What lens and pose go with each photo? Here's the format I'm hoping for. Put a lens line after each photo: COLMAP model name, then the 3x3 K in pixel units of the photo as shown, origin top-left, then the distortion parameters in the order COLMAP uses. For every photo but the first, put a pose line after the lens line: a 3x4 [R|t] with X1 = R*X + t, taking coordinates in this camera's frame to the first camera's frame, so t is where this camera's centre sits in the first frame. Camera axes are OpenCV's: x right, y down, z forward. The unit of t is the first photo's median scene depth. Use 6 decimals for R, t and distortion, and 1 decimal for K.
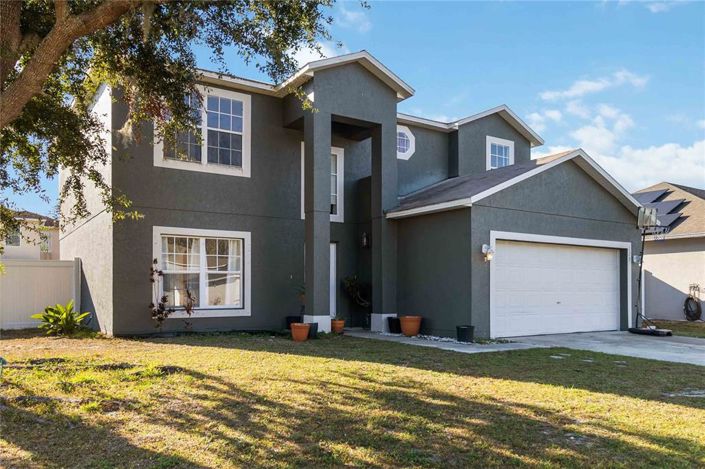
lens RADIAL K [[541.5, 0, 340.7], [0, 541.5, 243.5], [0, 0, 1]] dist [0.002603, -0.003786]
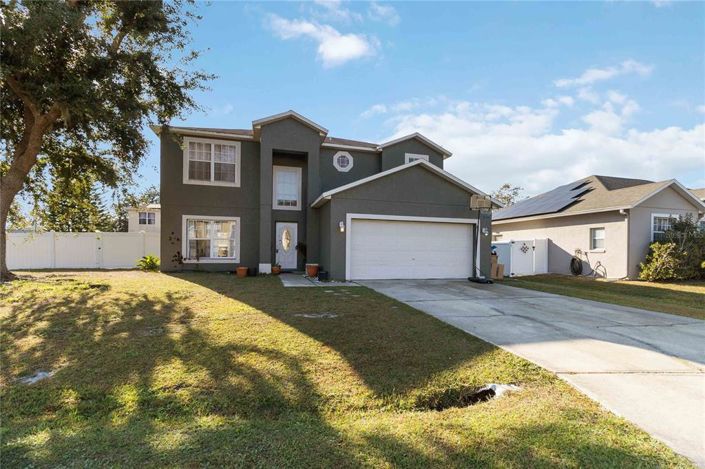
lens RADIAL K [[323.4, 0, 347.7], [0, 323.4, 226.0], [0, 0, 1]] dist [0.000954, 0.000496]
pose [[0.957214, -0.010726, -0.289182, 0.632565], [0.012603, 0.999910, 0.004629, 0.010682], [0.289107, -0.008075, 0.957263, 0.081688]]
